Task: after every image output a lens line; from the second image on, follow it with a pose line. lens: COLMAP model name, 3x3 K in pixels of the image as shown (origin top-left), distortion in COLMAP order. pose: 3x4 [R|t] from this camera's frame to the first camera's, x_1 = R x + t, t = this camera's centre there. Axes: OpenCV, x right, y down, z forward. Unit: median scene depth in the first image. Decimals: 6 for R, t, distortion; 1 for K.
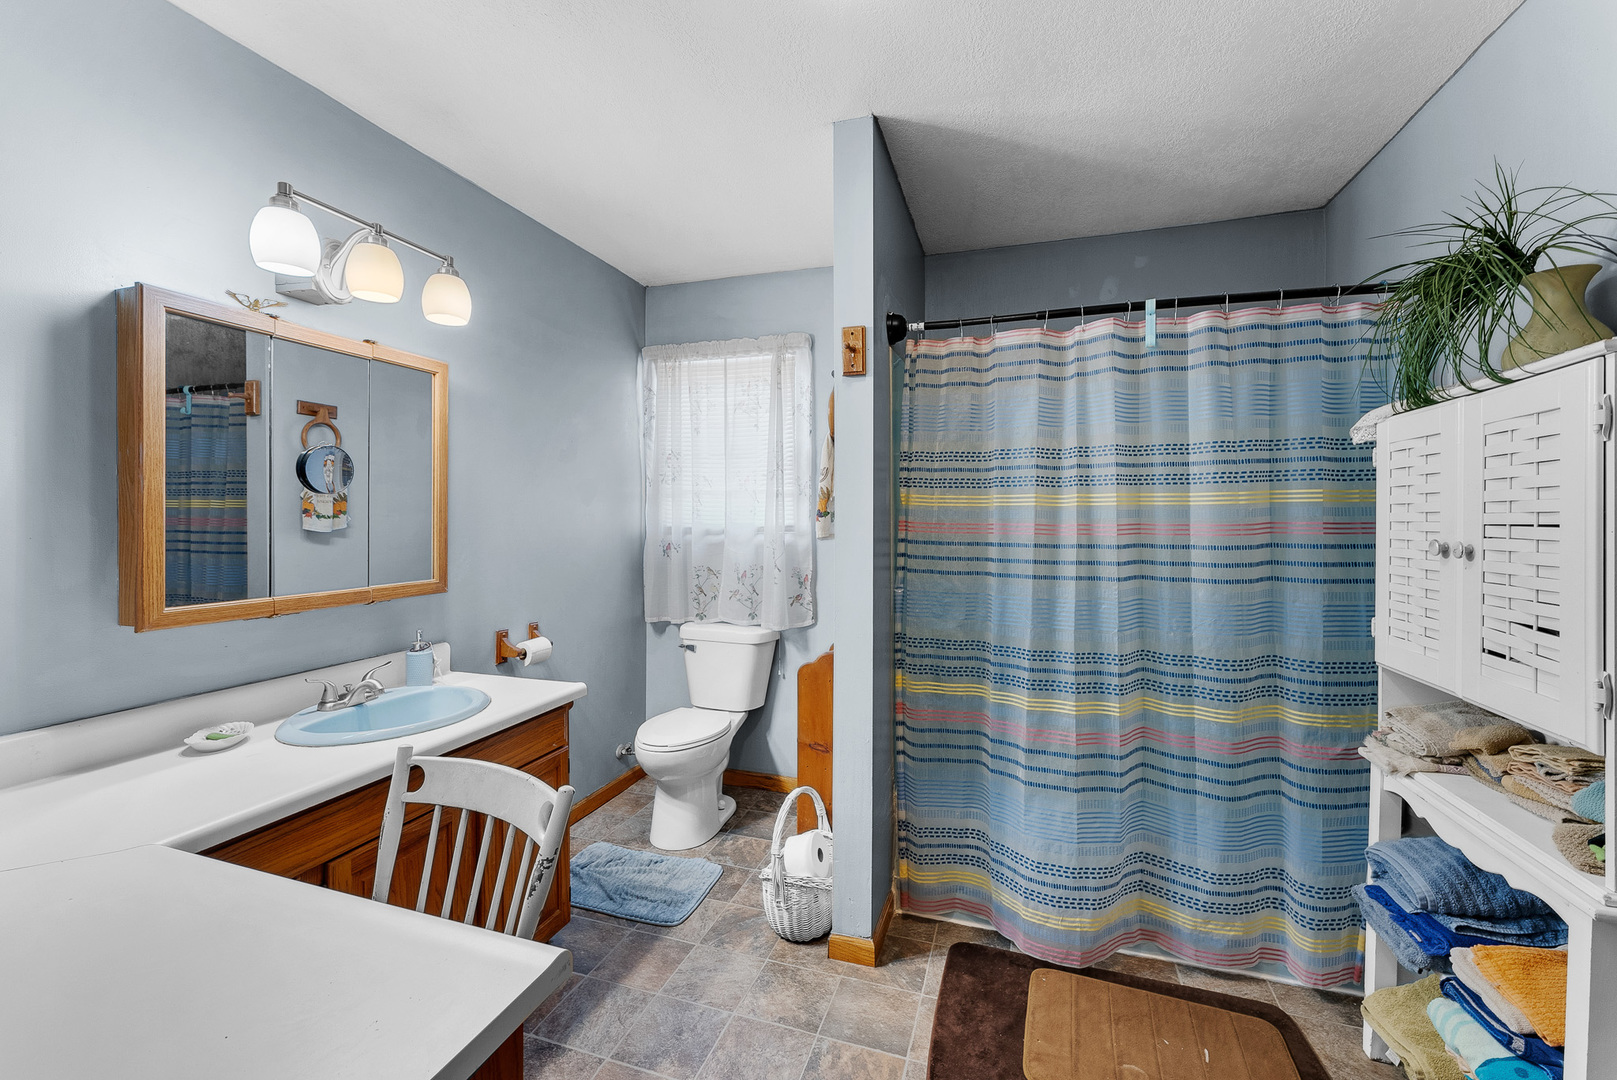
lens RADIAL K [[657.4, 0, 809.5], [0, 657.4, 531.1], [0, 0, 1]] dist [0.000287, -0.000433]
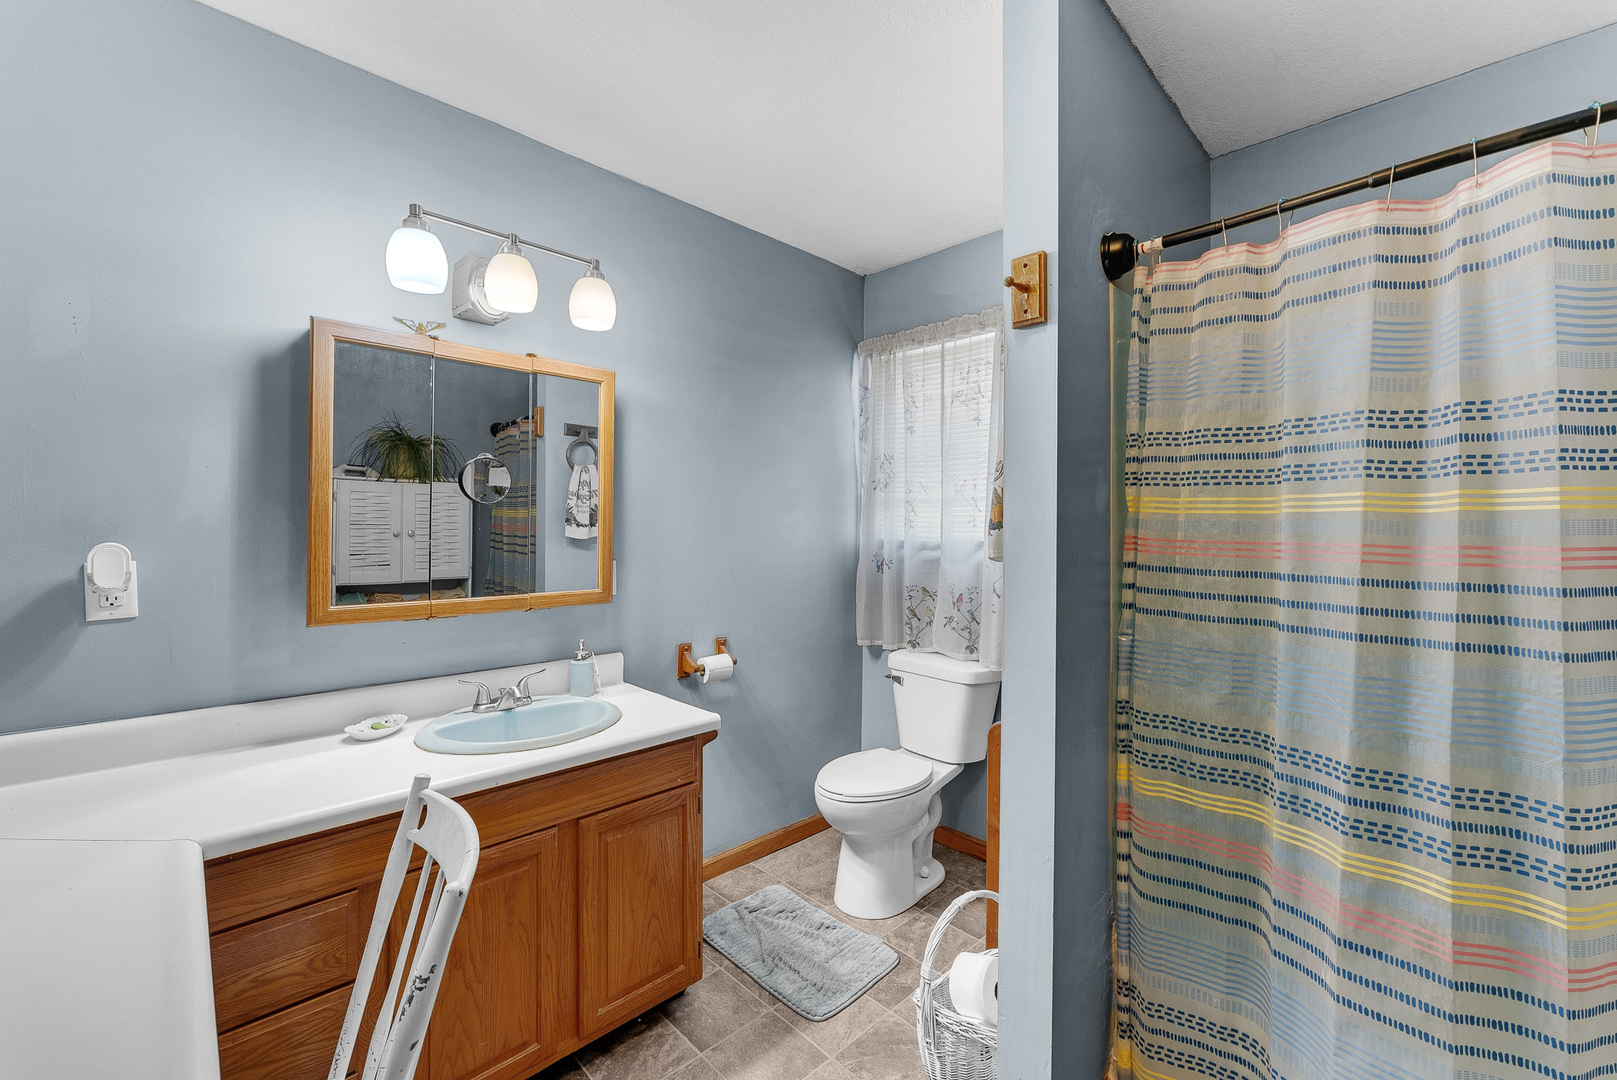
lens RADIAL K [[658.3, 0, 807.4], [0, 658.3, 533.5], [0, 0, 1]] dist [-0.000440, 0.000328]
pose [[0.889019, 0.010056, -0.457760, 0.164565], [-0.017244, 0.999785, -0.011527, -0.004955], [0.457546, 0.018141, 0.889001, 0.254957]]
